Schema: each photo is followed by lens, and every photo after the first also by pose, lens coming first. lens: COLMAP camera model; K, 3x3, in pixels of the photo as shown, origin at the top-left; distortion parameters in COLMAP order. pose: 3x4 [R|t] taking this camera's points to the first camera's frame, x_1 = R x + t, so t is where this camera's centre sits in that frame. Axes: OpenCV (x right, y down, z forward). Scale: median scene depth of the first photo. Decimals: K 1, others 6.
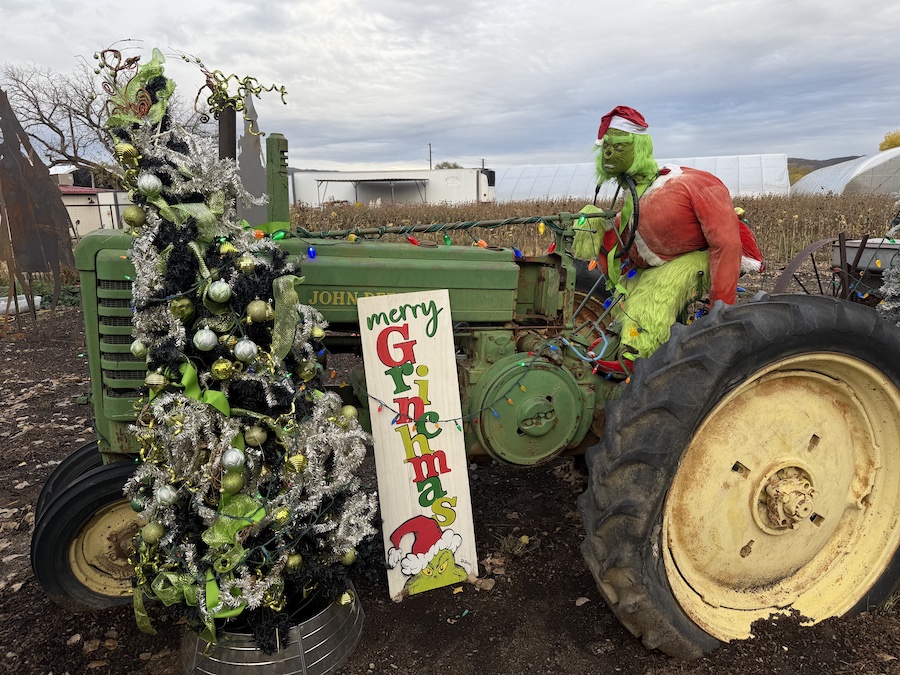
lens RADIAL K [[624.1, 0, 452.0], [0, 624.1, 339.9], [0, 0, 1]] dist [-0.009235, -0.006853]
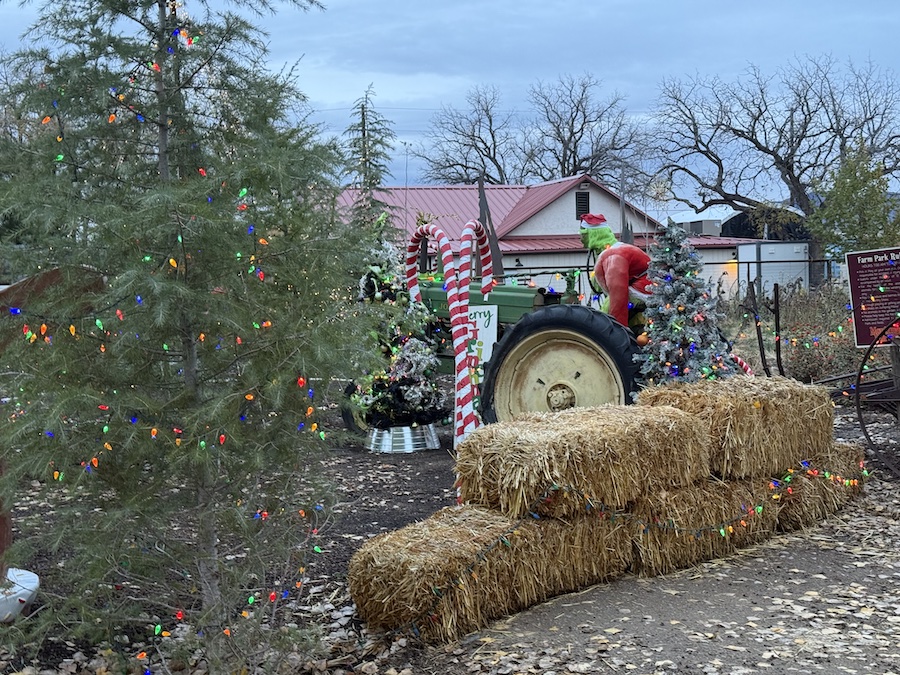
lens RADIAL K [[1263.4, 0, 449.7], [0, 1263.4, 336.4], [0, 0, 1]] dist [-0.053955, 0.000000]
pose [[0.669898, 0.026440, -0.741983, 0.240382], [-0.138014, 0.986382, -0.089457, 0.033288], [0.729513, 0.162331, 0.664424, -0.149715]]
